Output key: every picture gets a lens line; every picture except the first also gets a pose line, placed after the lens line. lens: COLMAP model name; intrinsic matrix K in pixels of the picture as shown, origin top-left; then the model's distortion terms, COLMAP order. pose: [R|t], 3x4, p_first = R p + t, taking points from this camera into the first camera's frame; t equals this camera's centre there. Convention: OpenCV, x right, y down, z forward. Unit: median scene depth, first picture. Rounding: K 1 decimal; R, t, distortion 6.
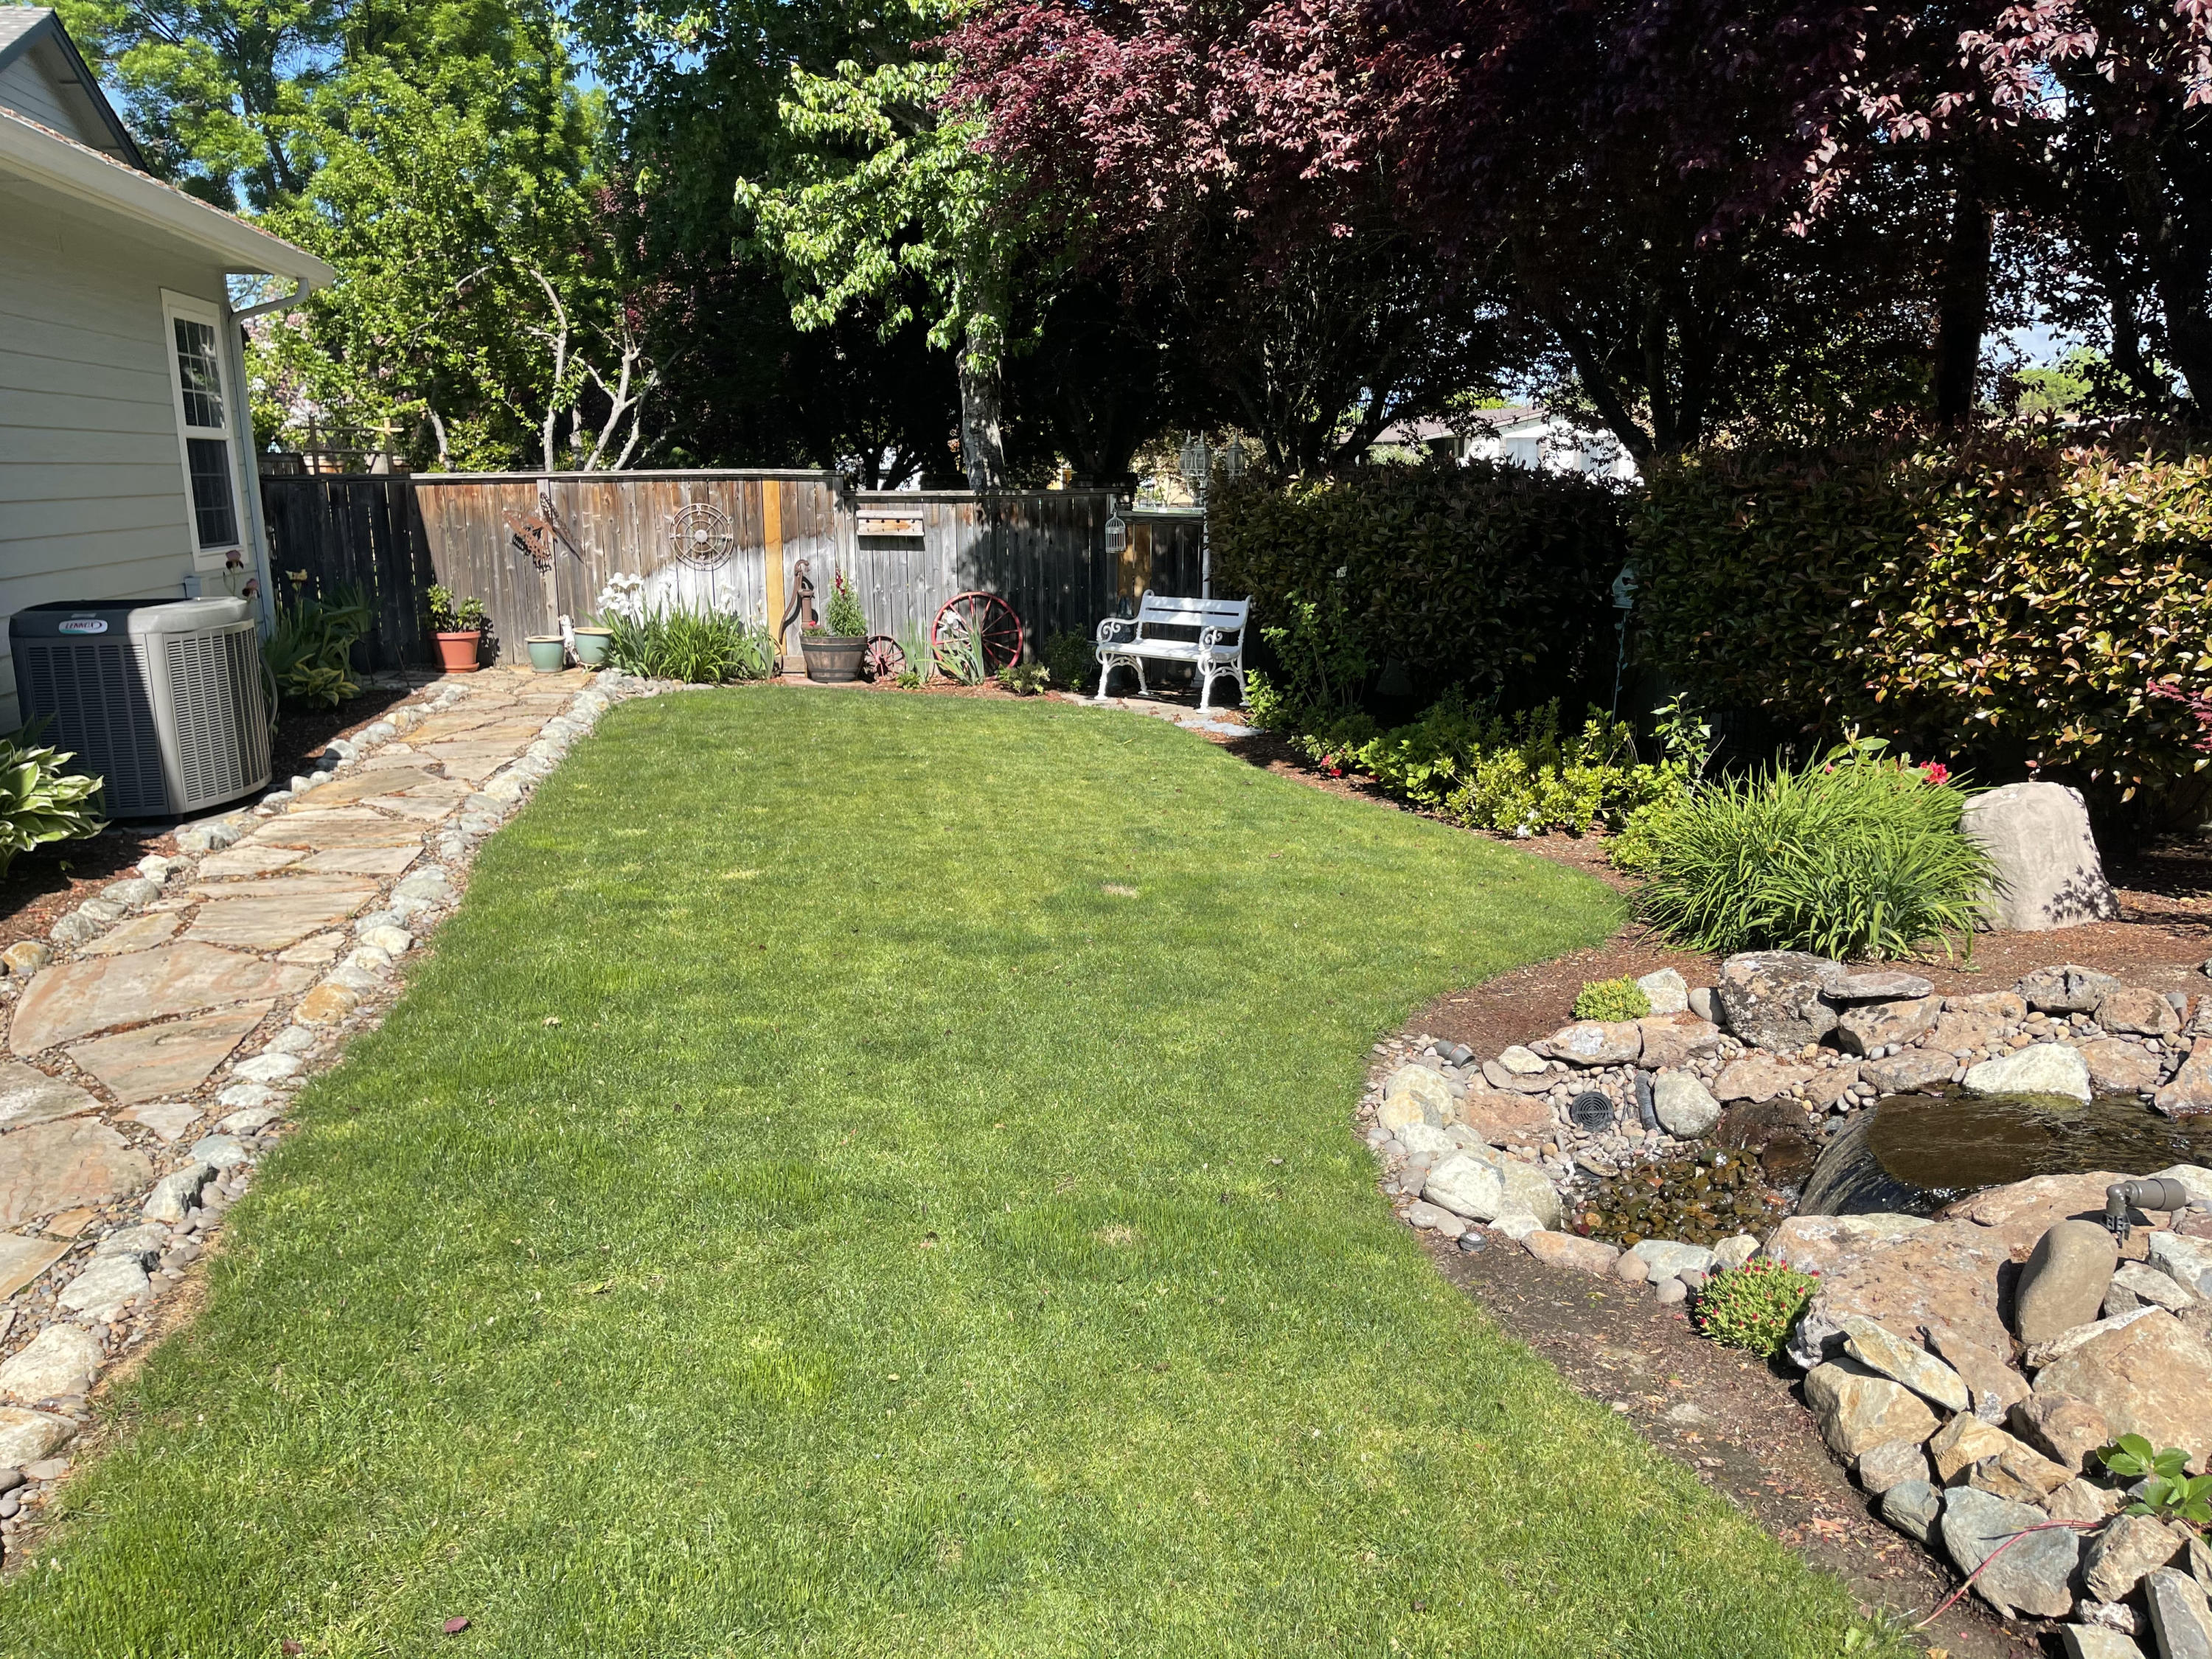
lens RADIAL K [[1669.0, 0, 1104.3], [0, 1669.0, 828.4], [0, 0, 1]] dist [0.013238, -0.006045]
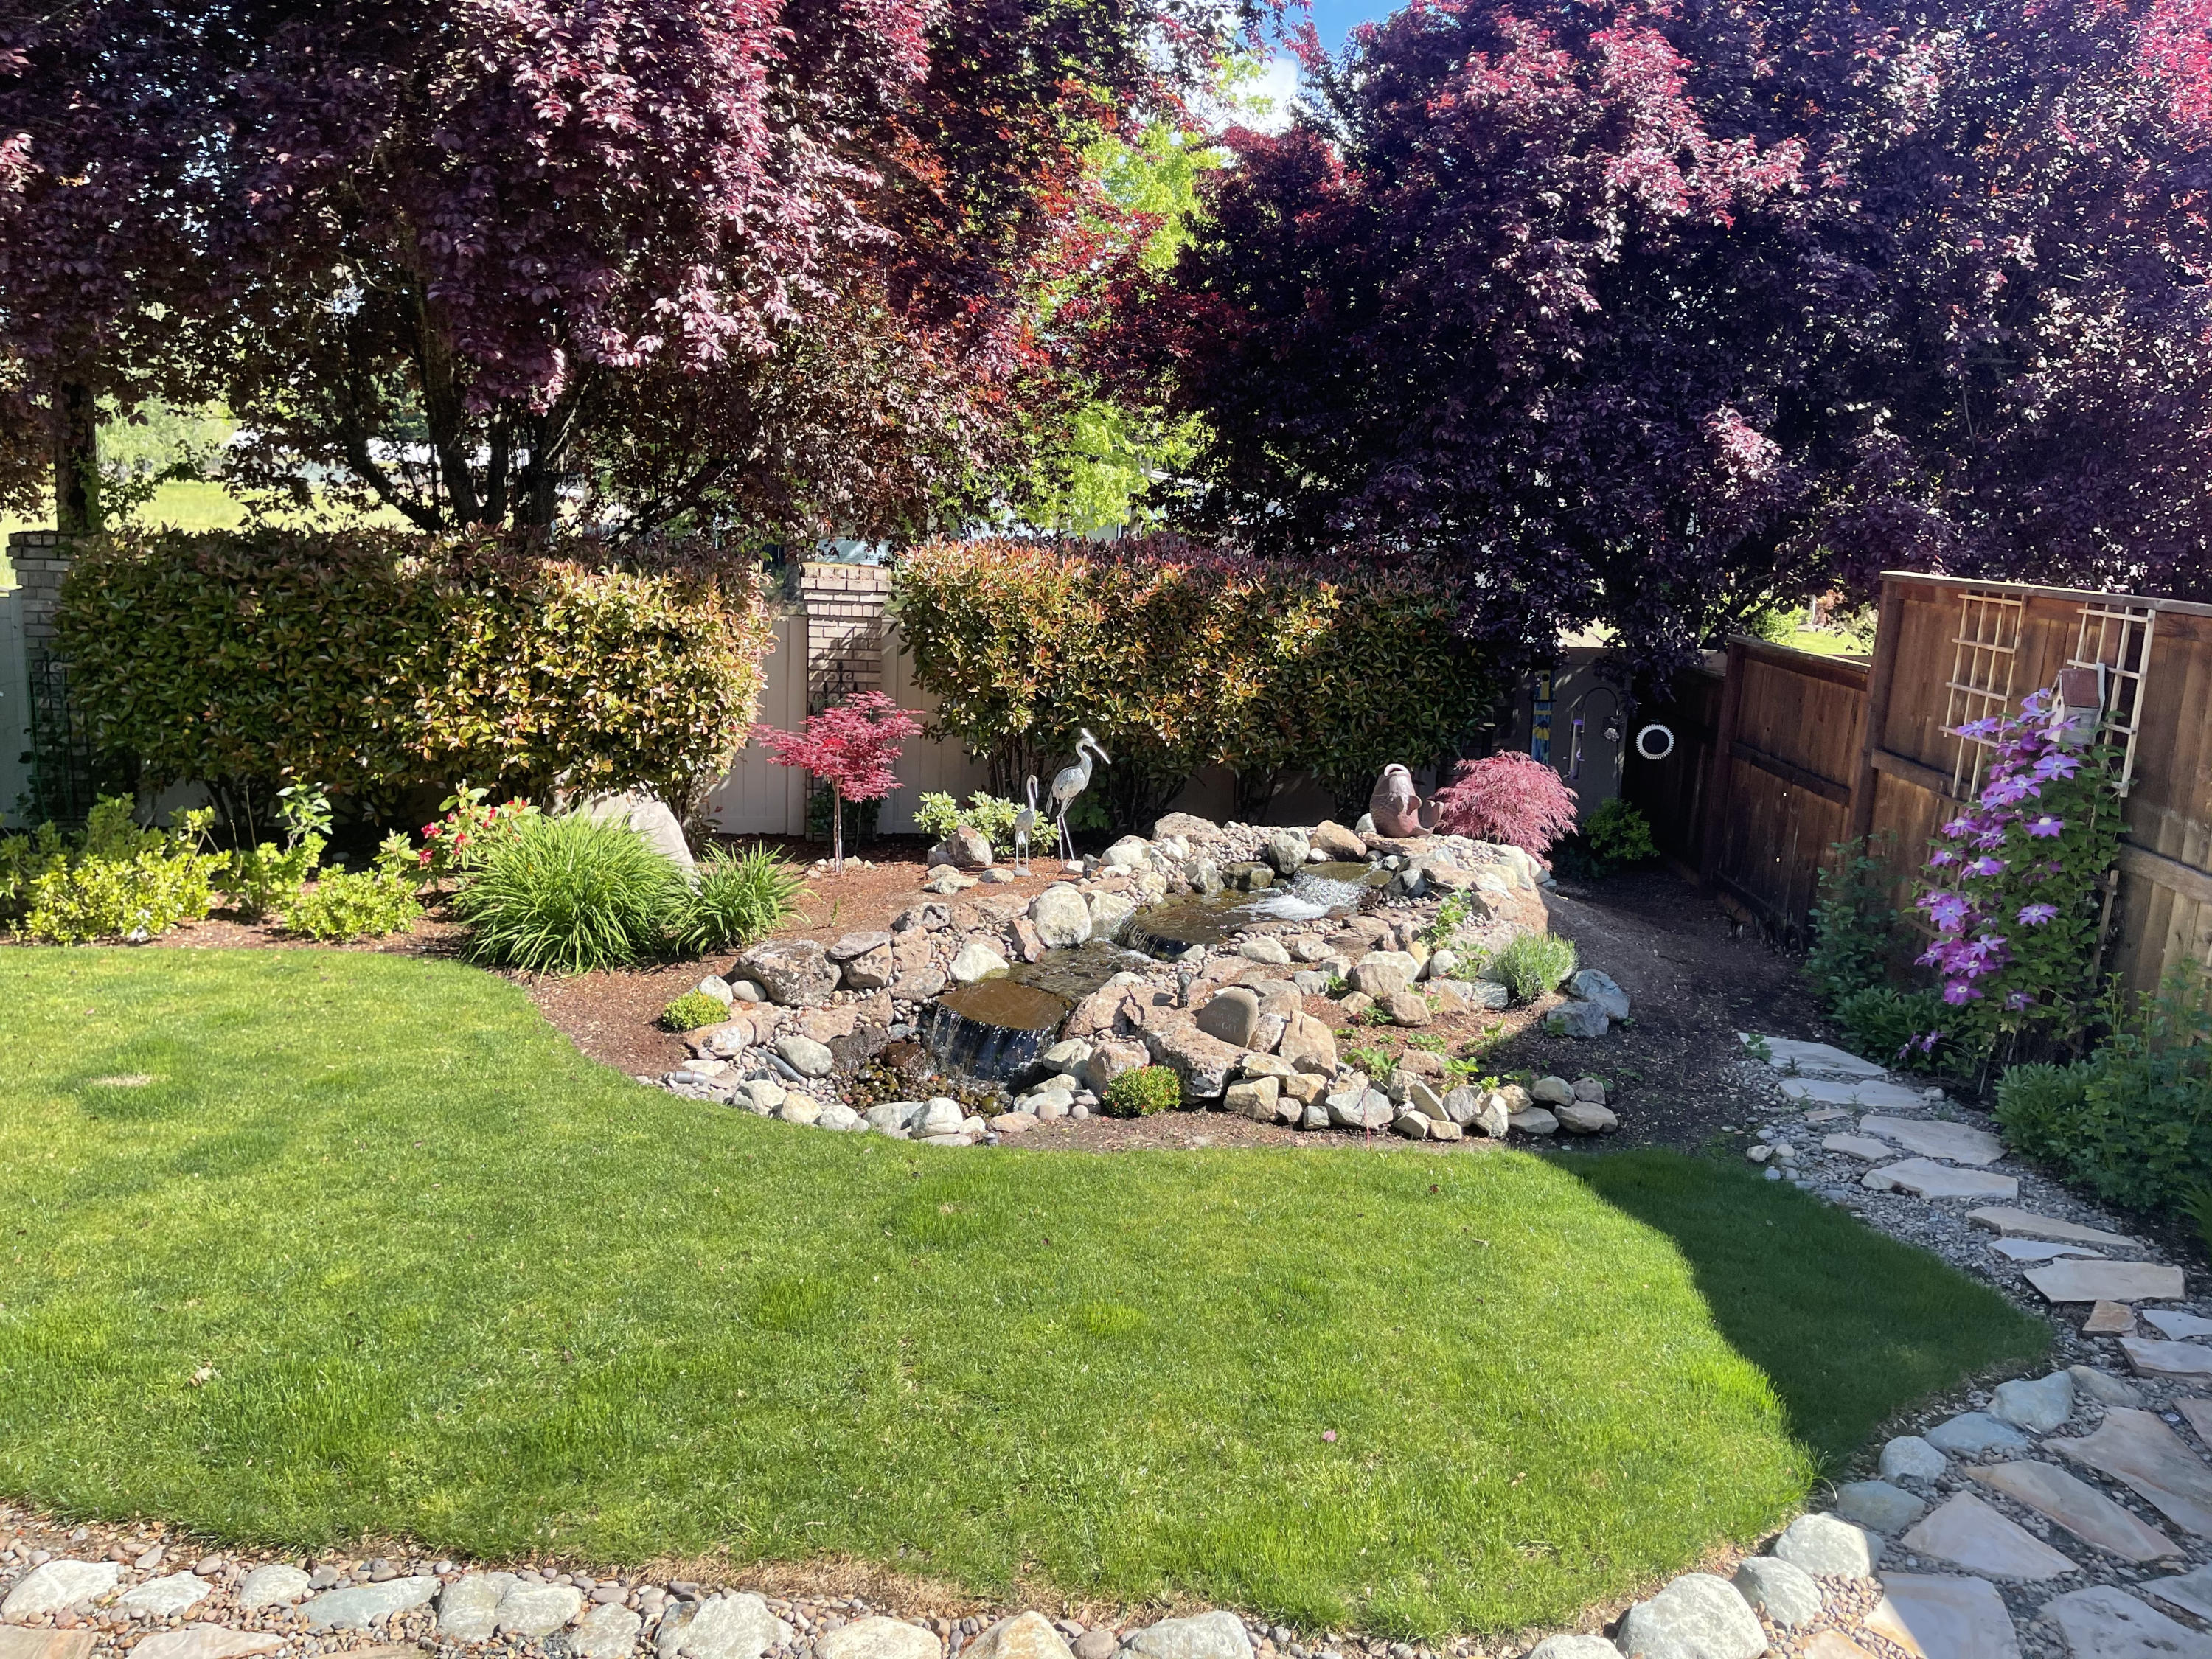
lens RADIAL K [[1669.0, 0, 1096.5], [0, 1669.0, 830.8], [0, 0, 1]] dist [0.013238, -0.006045]
pose [[0.235248, -0.168214, 0.957268, -0.643716], [0.151426, 0.979226, 0.134860, -0.124324], [-0.960067, 0.113230, 0.255833, 0.245816]]
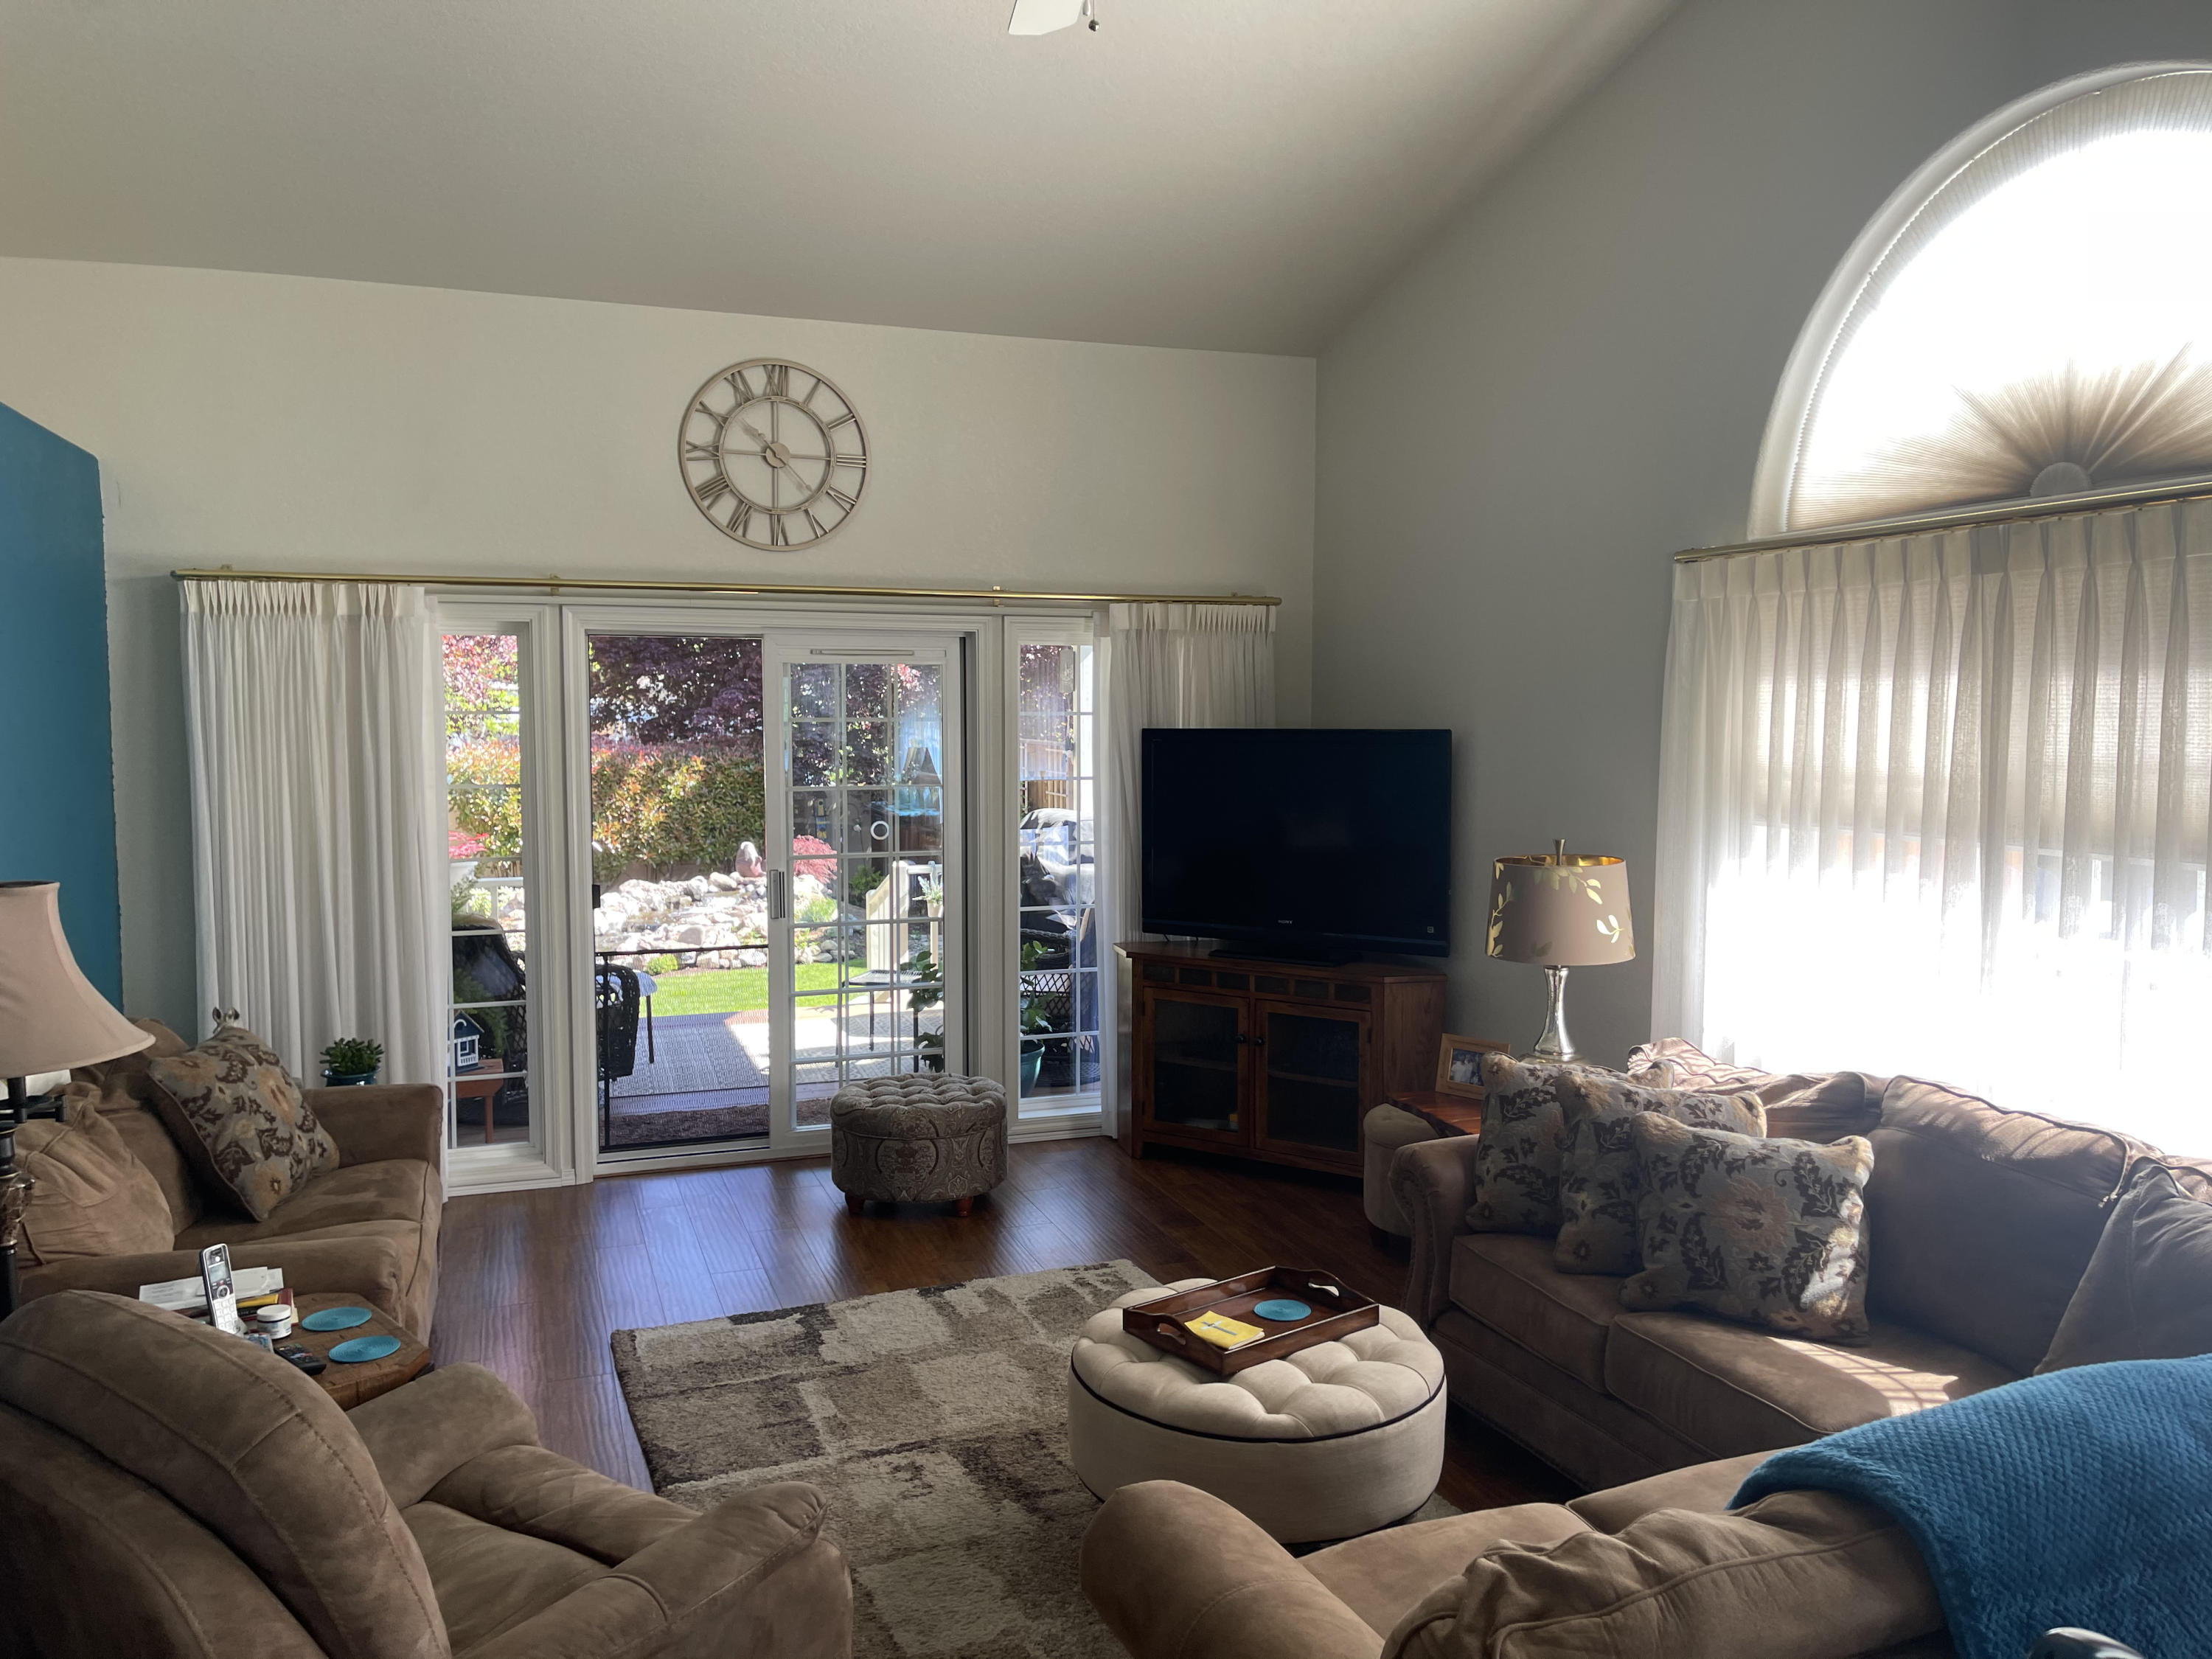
lens RADIAL K [[1669.0, 0, 1103.7], [0, 1669.0, 835.2], [0, 0, 1]] dist [0.013238, -0.006045]
pose [[-0.178779, -0.066591, 0.981633, -1.786235], [0.200232, 0.974365, 0.102565, -0.128174], [-0.963299, 0.214891, -0.160862, 0.232665]]
